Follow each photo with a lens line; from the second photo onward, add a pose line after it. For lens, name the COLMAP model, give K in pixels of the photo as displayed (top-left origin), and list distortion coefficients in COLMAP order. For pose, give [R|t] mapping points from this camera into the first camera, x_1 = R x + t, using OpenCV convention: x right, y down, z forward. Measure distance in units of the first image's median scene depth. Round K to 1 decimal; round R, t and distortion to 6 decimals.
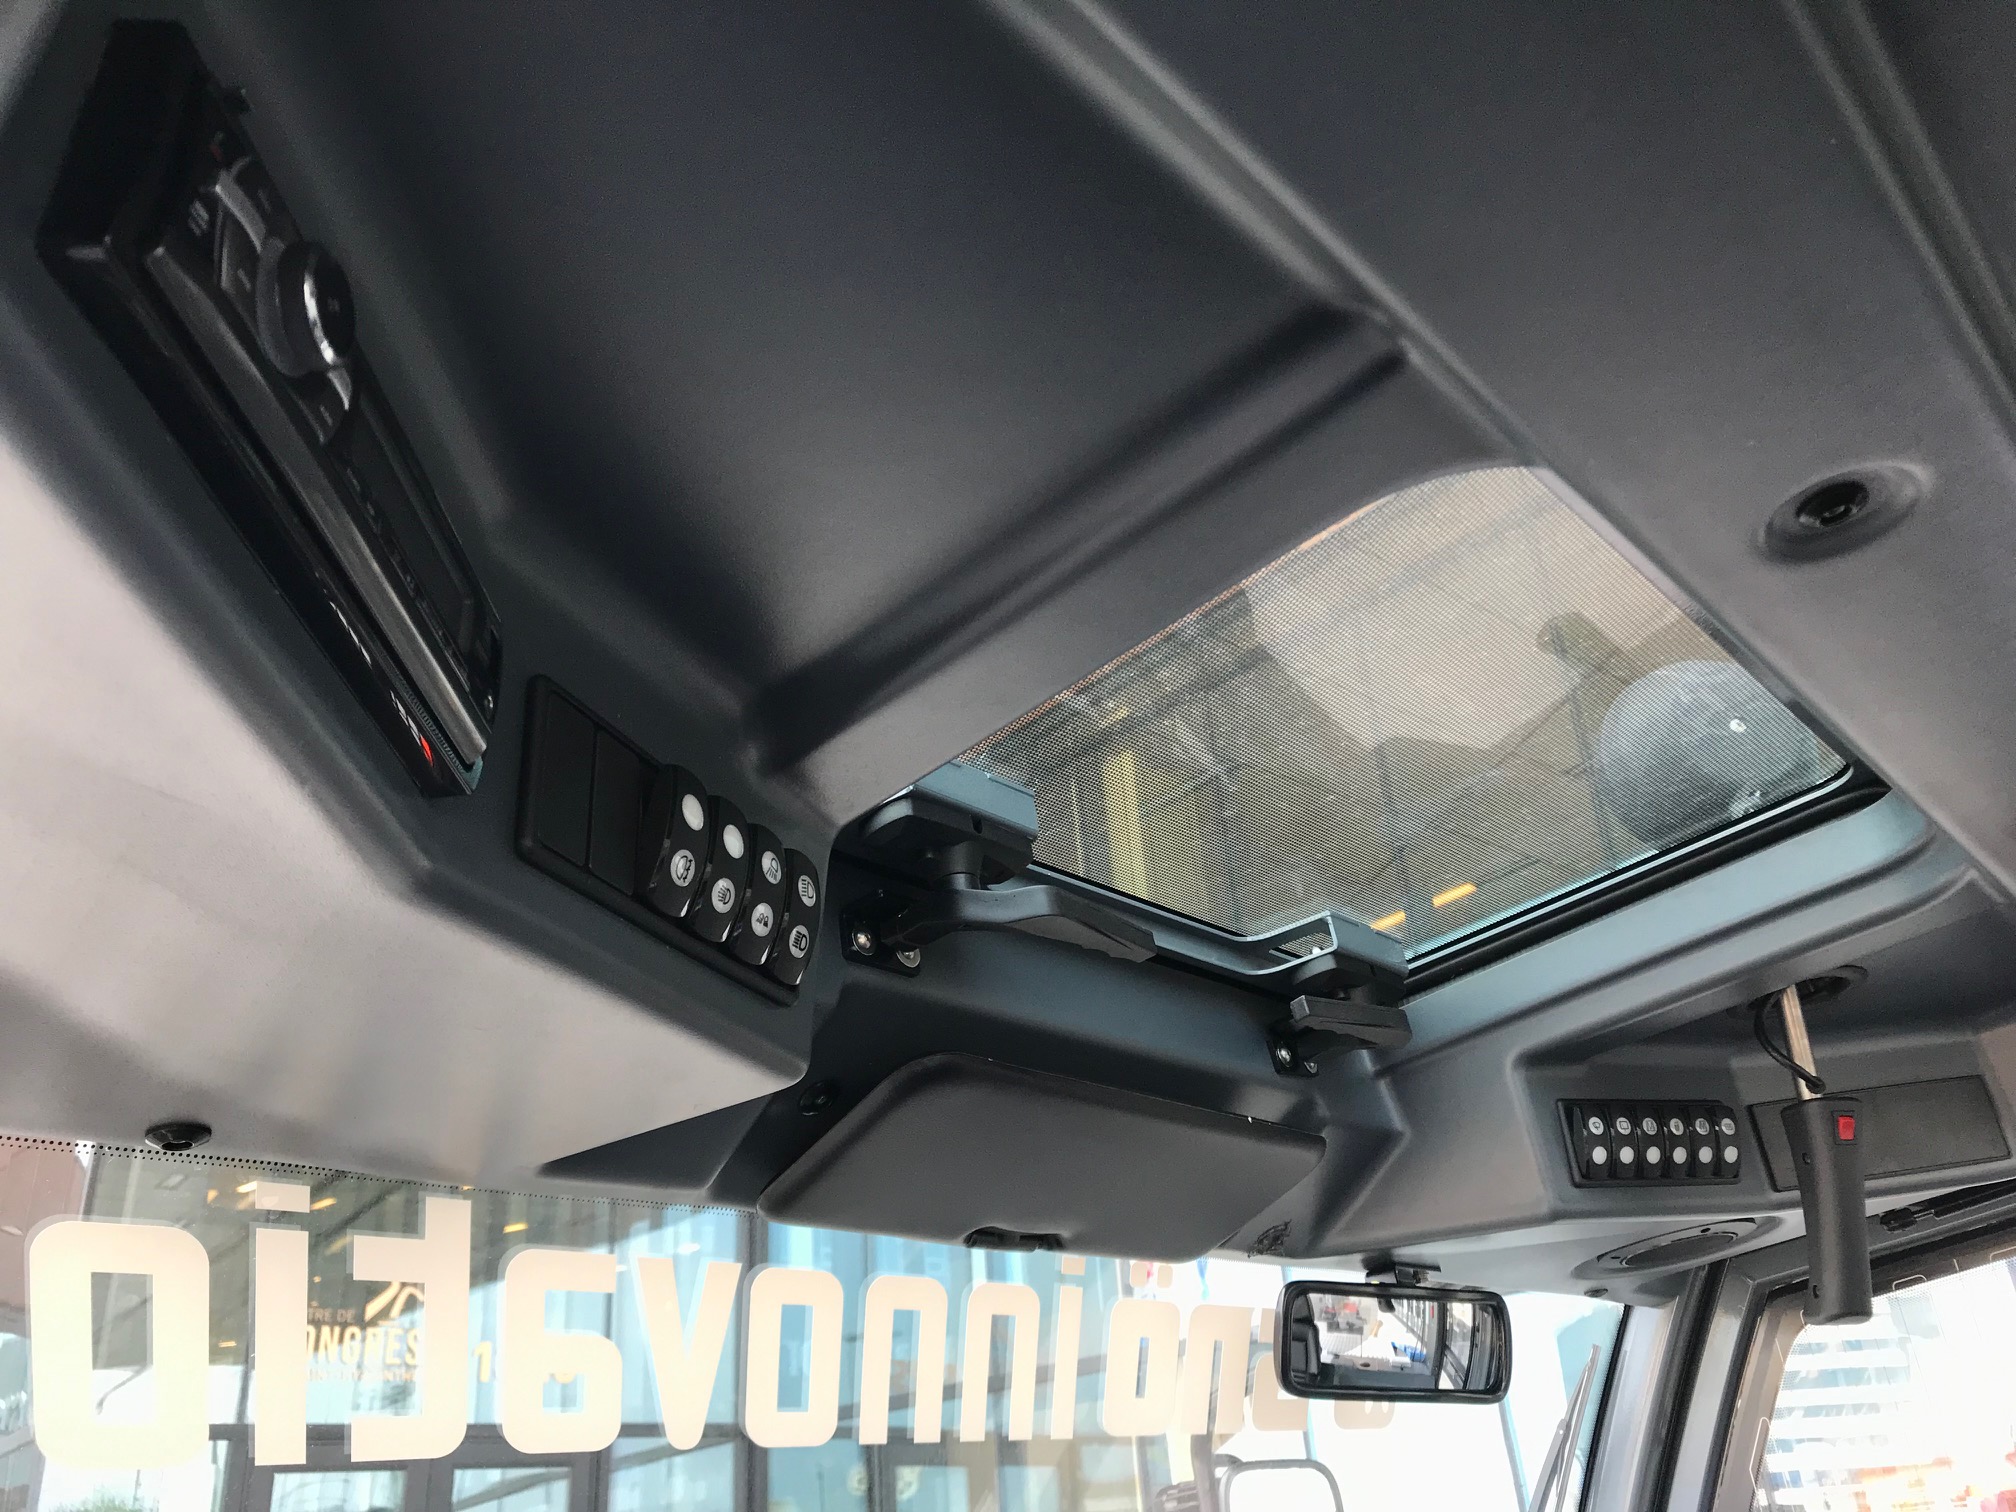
lens RADIAL K [[1630.6, 0, 1008.0], [0, 1630.6, 756.0], [0, 0, 1]] dist [0.001278, 0.004031]
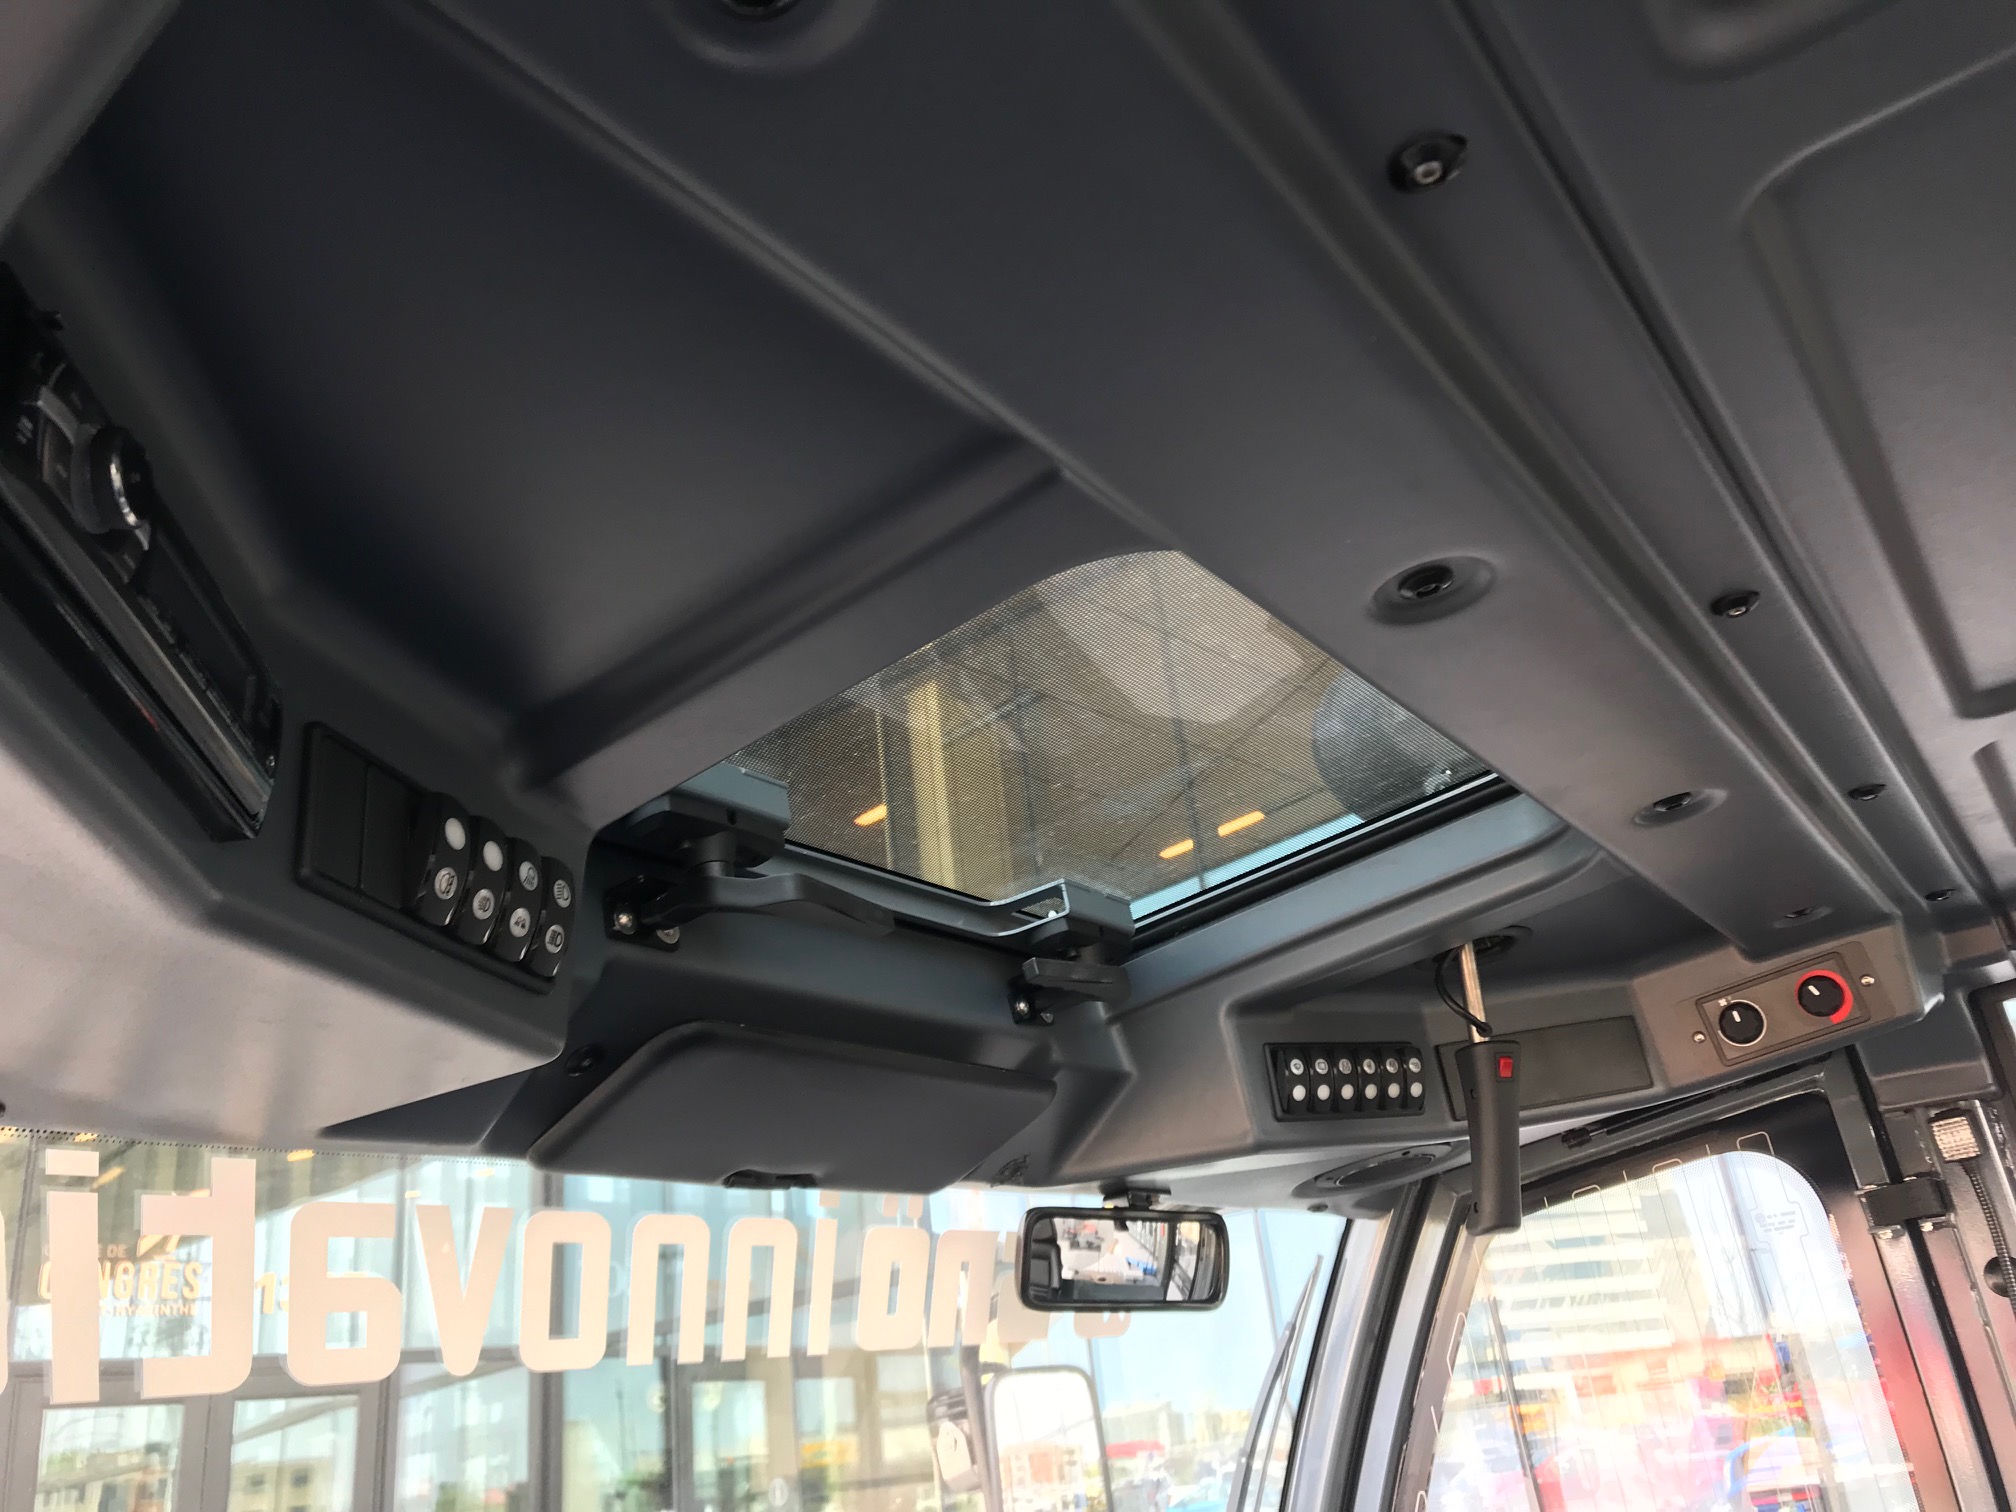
lens RADIAL K [[1641.8, 0, 1008.0], [0, 1641.8, 756.0], [0, 0, 1]] dist [0.011130, -0.010123]
pose [[0.993418, 0.009698, 0.114137, 0.030055], [-0.015439, 0.998653, 0.049529, -0.041612], [-0.113503, -0.050965, 0.992230, -0.094656]]
